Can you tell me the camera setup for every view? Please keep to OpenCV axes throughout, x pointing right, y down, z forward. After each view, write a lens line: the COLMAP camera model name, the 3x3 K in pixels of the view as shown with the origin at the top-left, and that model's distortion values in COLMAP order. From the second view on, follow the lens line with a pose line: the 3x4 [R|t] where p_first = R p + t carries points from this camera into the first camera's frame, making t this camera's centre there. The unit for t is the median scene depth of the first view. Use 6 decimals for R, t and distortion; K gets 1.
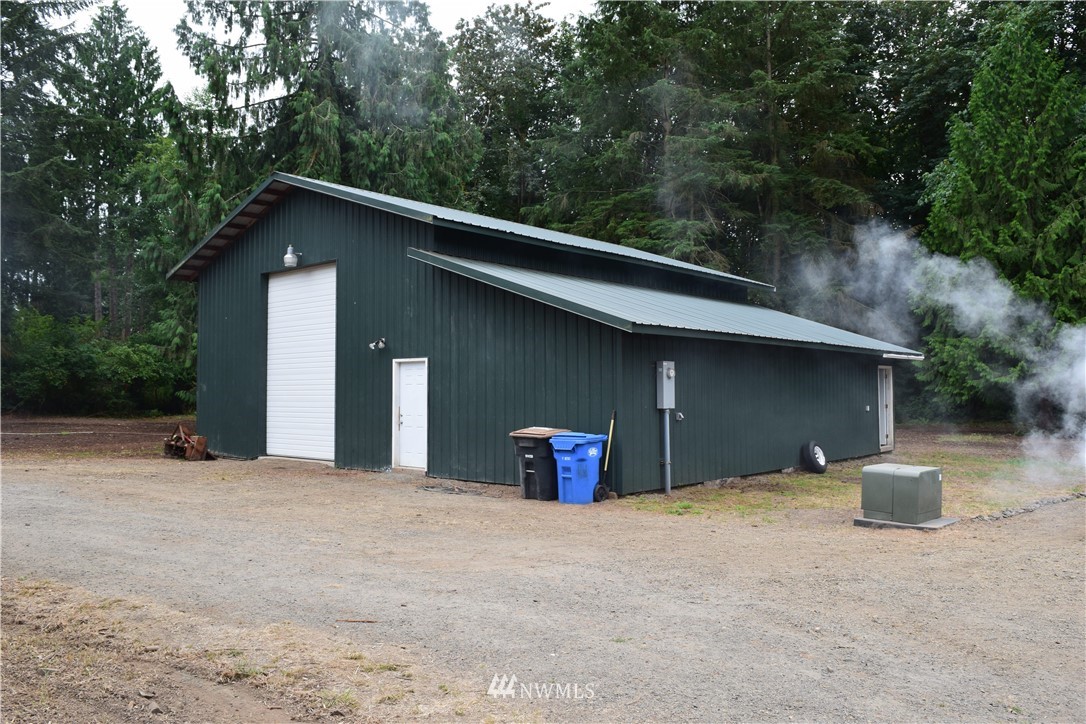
lens RADIAL K [[843.5, 0, 543.1], [0, 843.5, 360.4], [0, 0, 1]] dist [-0.097980, 0.022311]
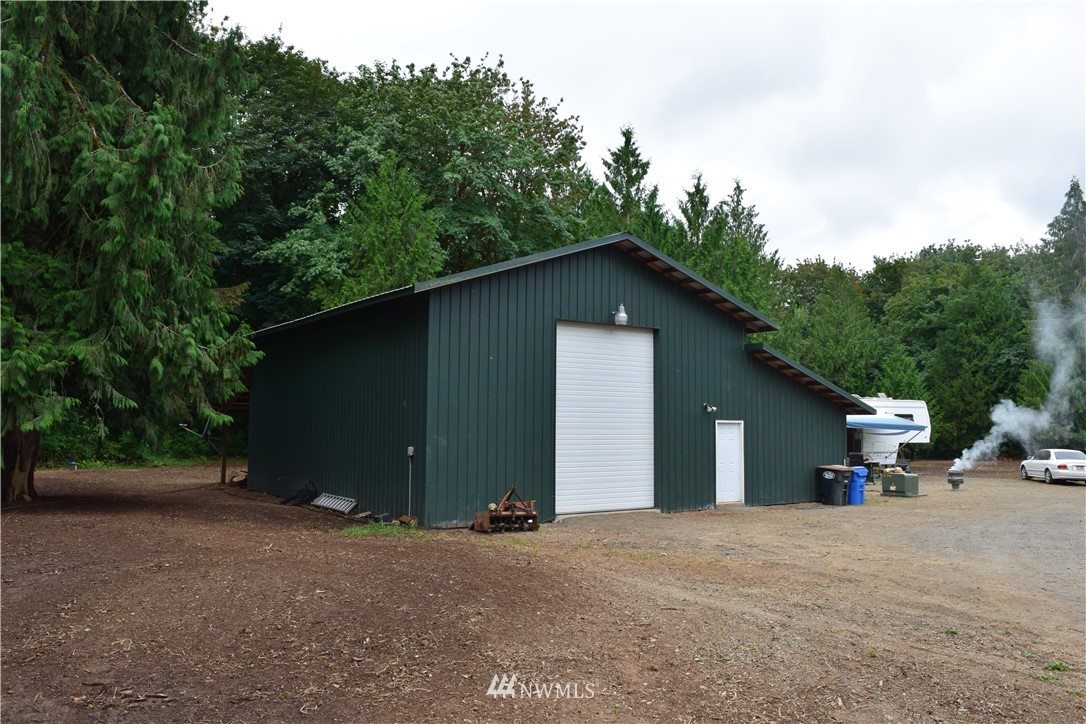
lens RADIAL K [[843.5, 0, 540.8], [0, 843.5, 359.5], [0, 0, 1]] dist [-0.097980, 0.022311]
pose [[0.244305, 0.095164, 0.965017, -1.515343], [-0.038138, 0.995346, -0.088500, 0.030476], [-0.968948, -0.015182, 0.246798, 0.955339]]
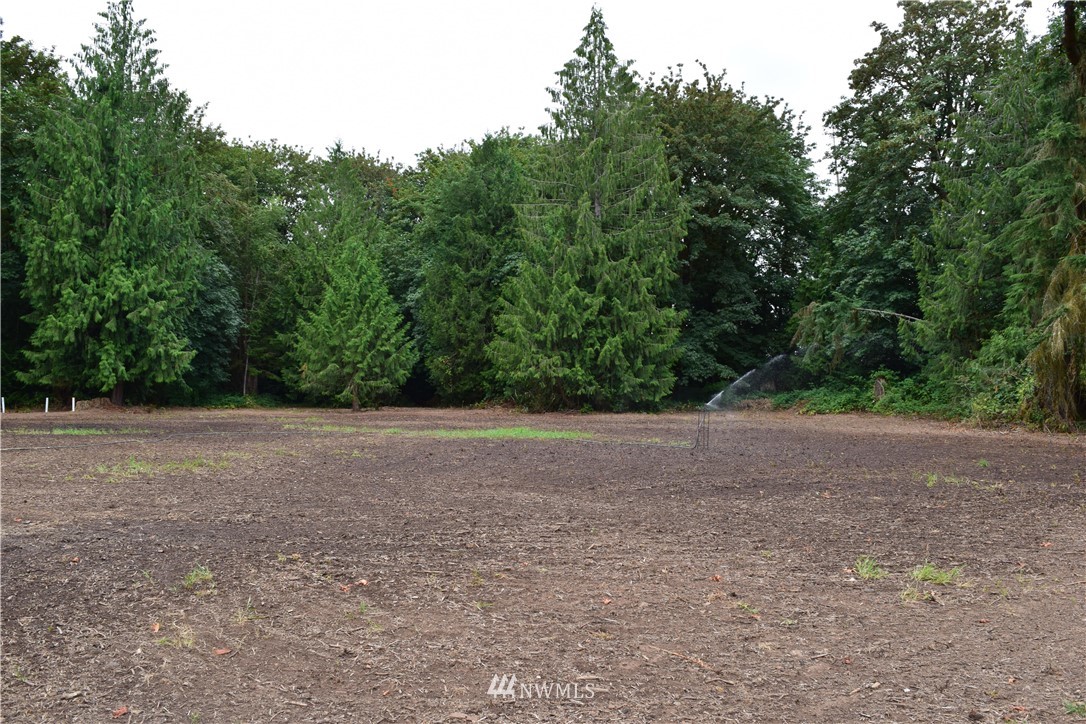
lens RADIAL K [[843.5, 0, 547.3], [0, 843.5, 361.0], [0, 0, 1]] dist [-0.097980, 0.022311]
pose [[-0.117432, 0.032650, 0.992544, 0.416116], [-0.024979, 0.999046, -0.035819, 0.013354], [-0.992767, -0.028999, -0.116504, -0.334462]]
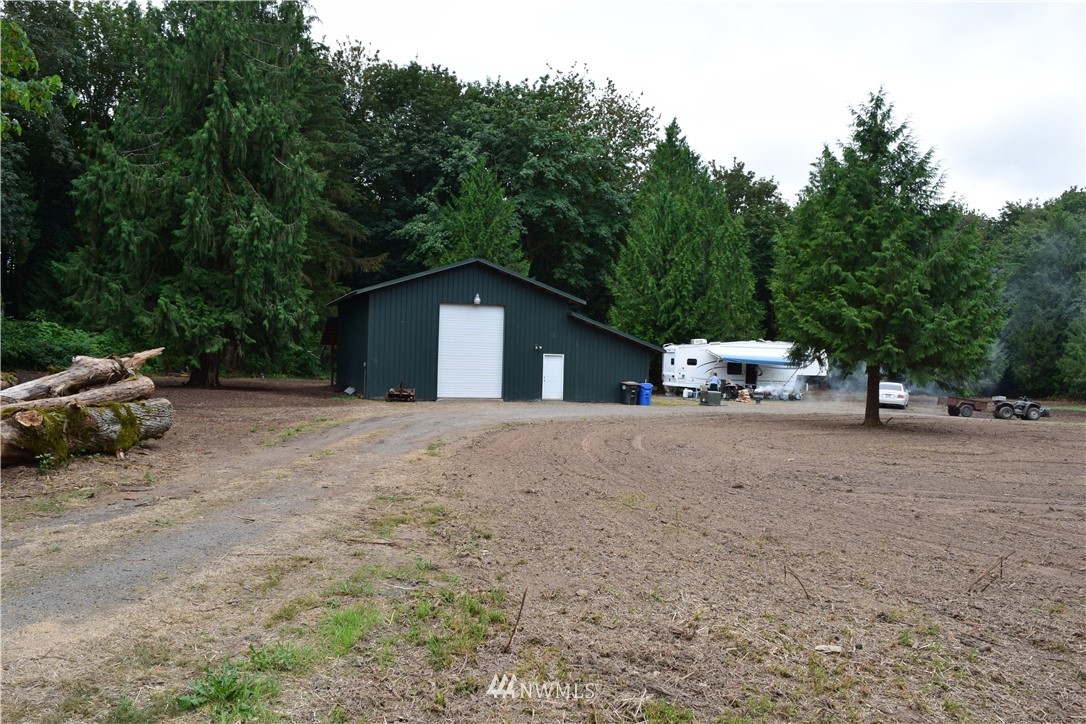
lens RADIAL K [[843.5, 0, 545.7], [0, 843.5, 358.5], [0, 0, 1]] dist [-0.097980, 0.022311]
pose [[0.486889, 0.026924, 0.873049, -2.286532], [-0.060157, 0.998185, 0.002766, 0.005250], [-0.871390, -0.053866, 0.487625, -0.172925]]
